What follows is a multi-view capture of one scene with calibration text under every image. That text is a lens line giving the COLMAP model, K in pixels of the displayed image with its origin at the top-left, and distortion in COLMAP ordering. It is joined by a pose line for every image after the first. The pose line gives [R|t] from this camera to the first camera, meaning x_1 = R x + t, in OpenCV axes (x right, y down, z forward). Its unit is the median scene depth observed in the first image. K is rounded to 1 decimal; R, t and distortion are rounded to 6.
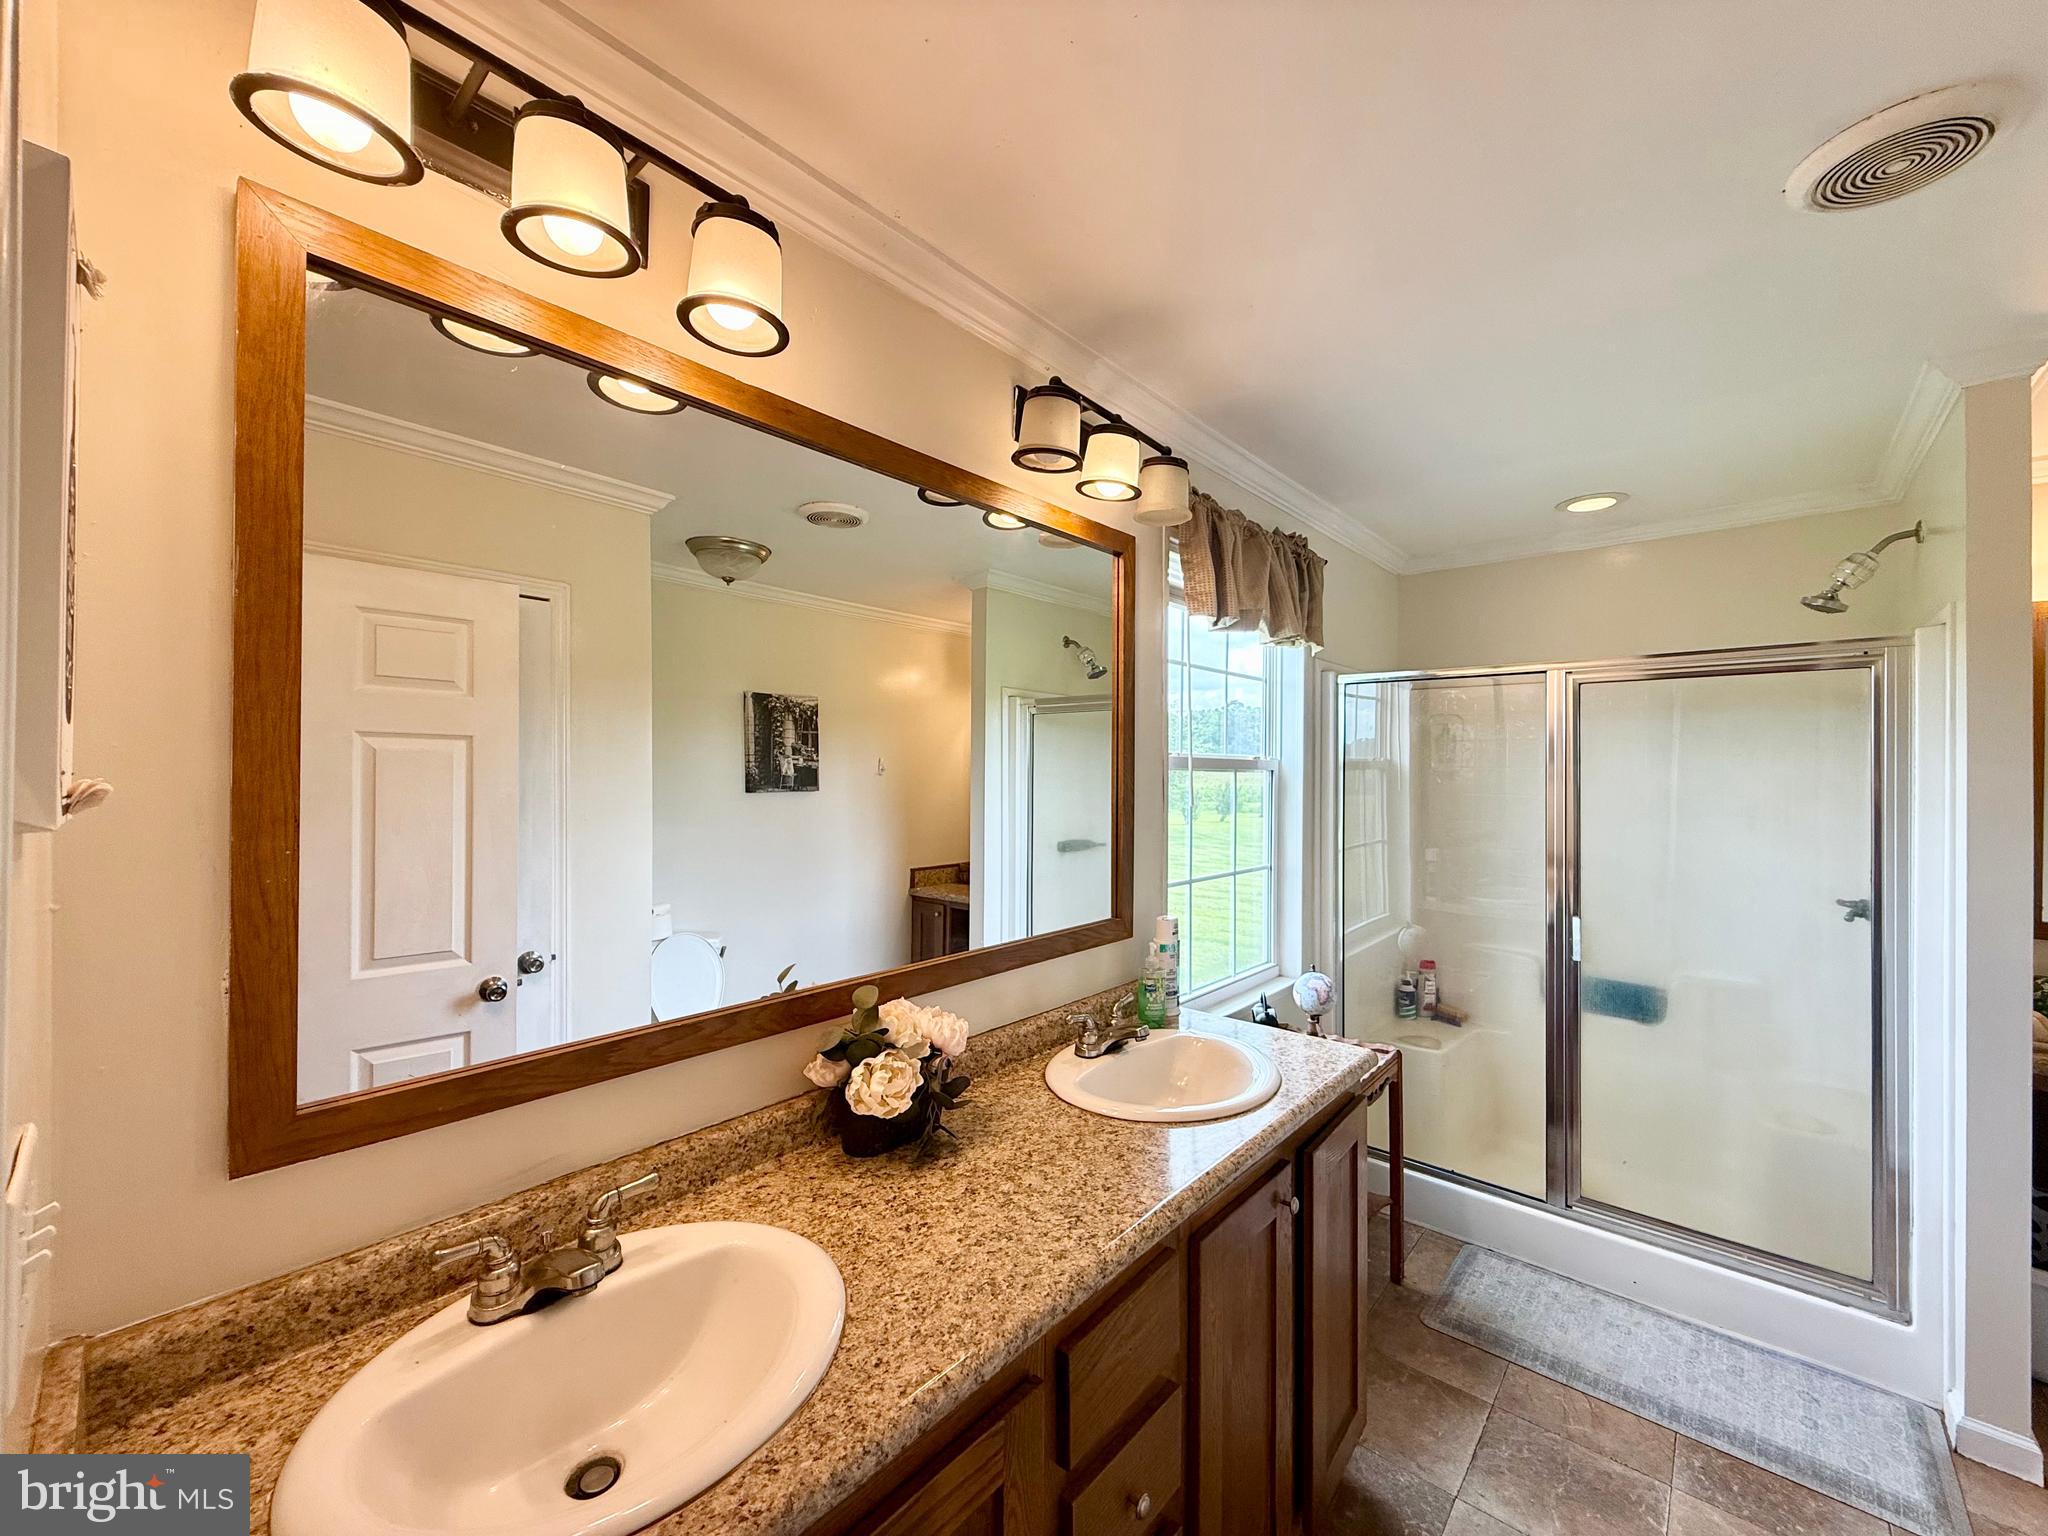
lens RADIAL K [[816.4, 0, 1016.9], [0, 816.4, 772.6], [0, 0, 1]] dist [-0.002290, 0.000899]
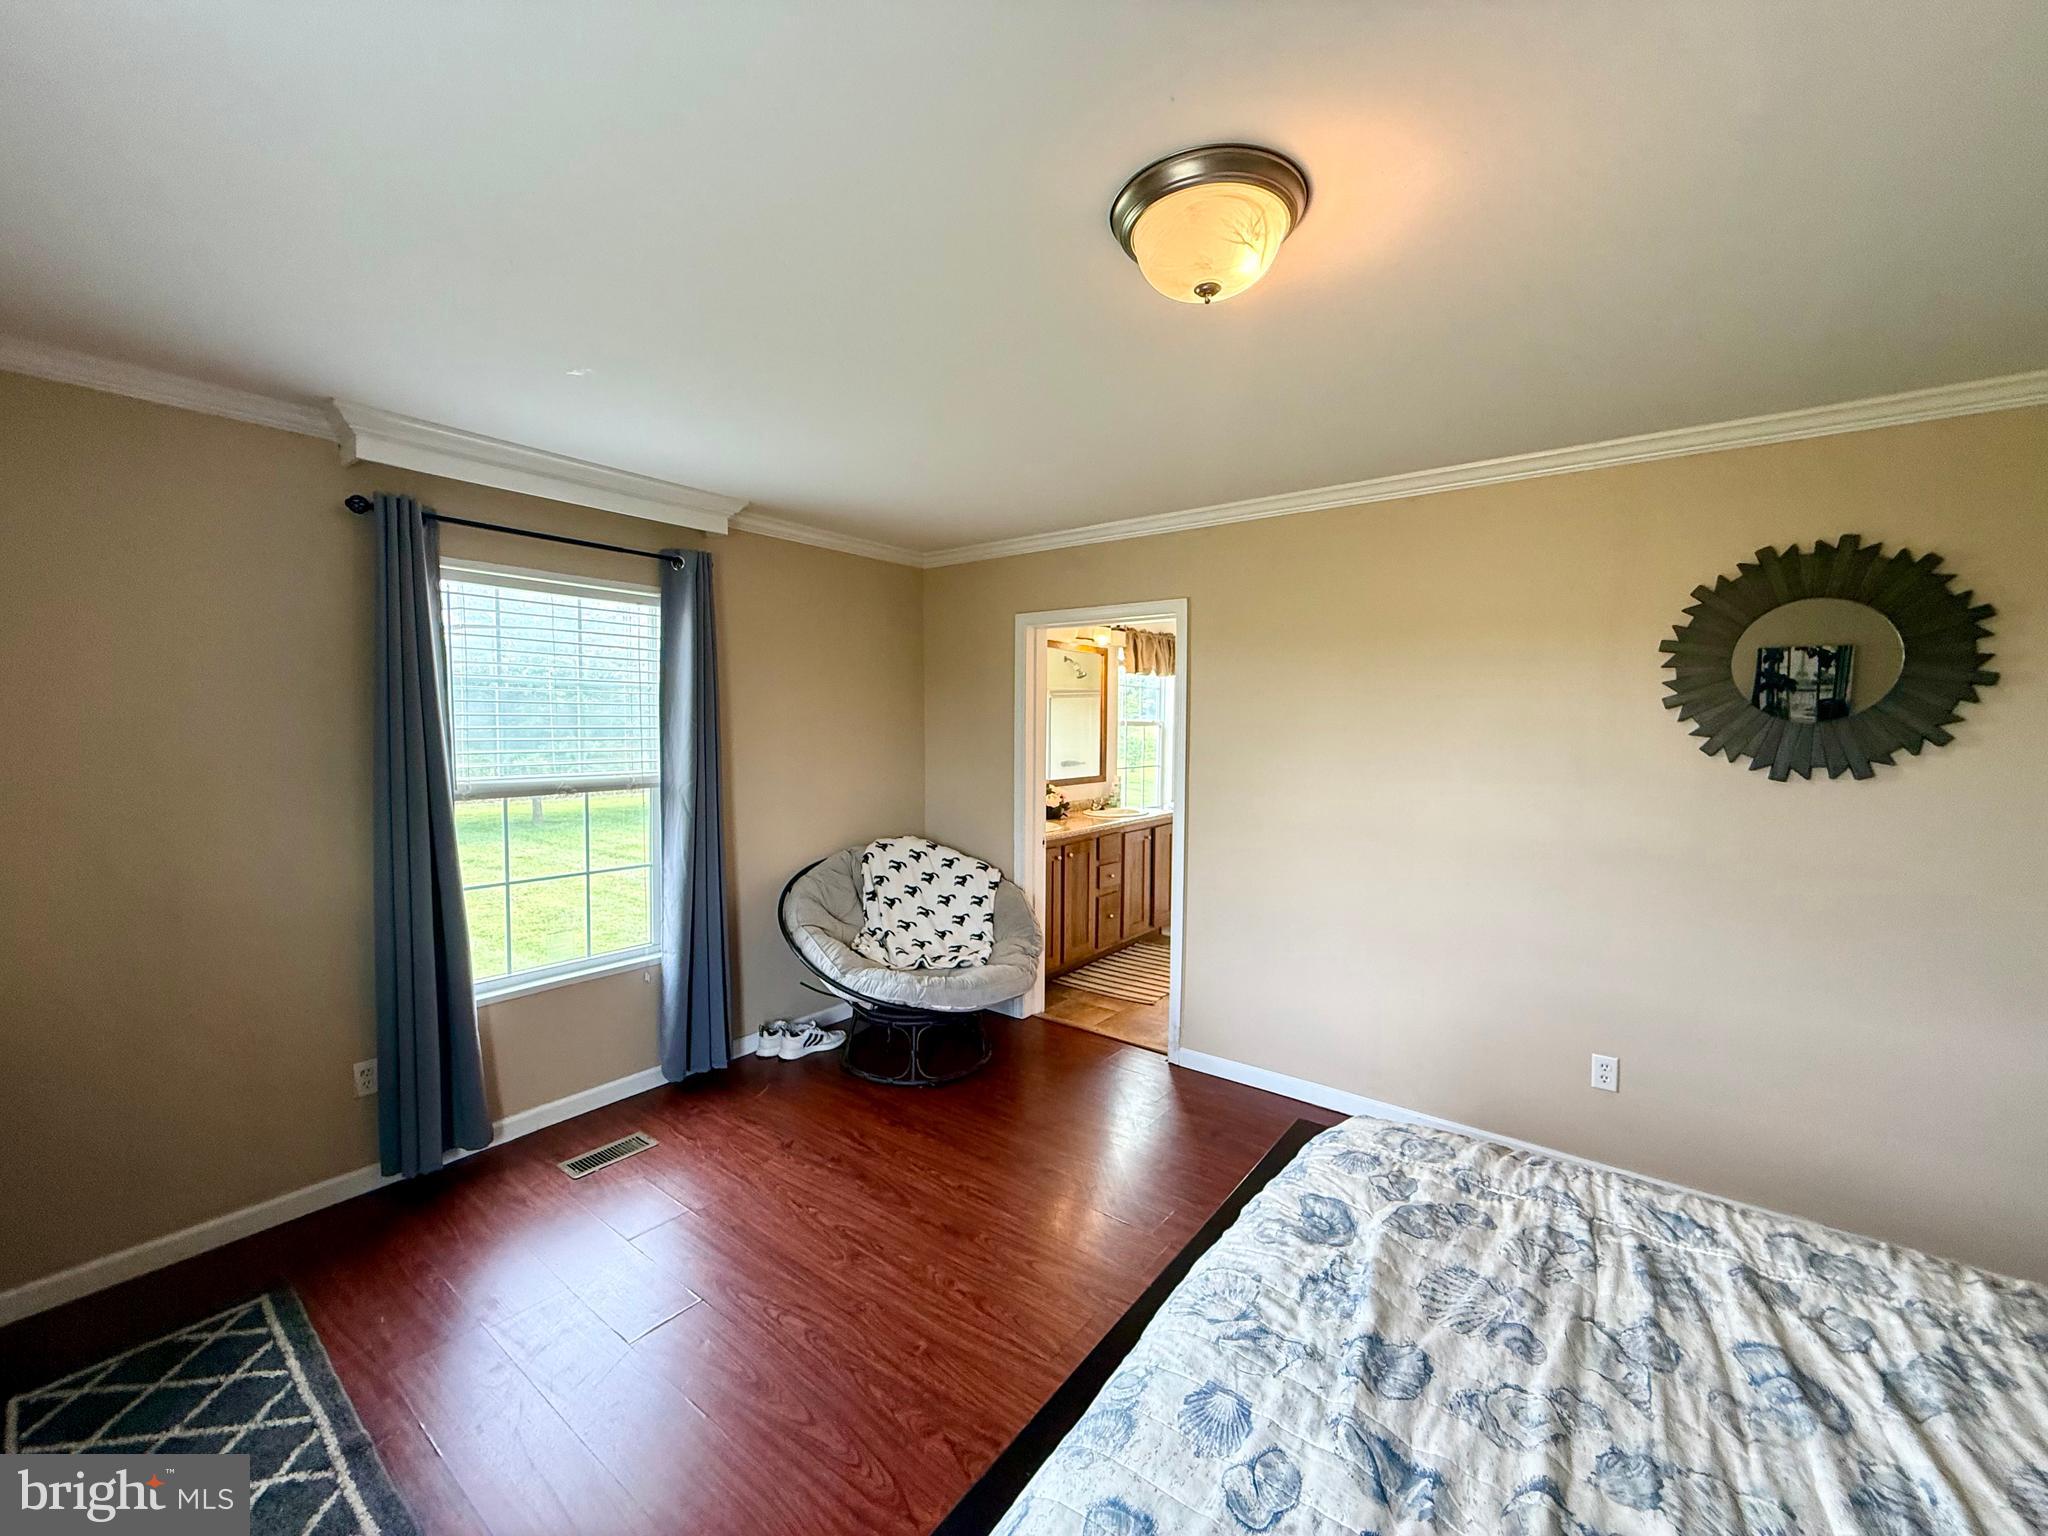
lens RADIAL K [[816.4, 0, 1029.3], [0, 816.4, 772.4], [0, 0, 1]] dist [-0.002290, 0.000899]
pose [[0.996402, -0.000743, 0.084749, -0.391650], [-0.004580, 0.998028, 0.062602, -0.021827], [-0.084628, -0.062765, 0.994434, -1.952401]]
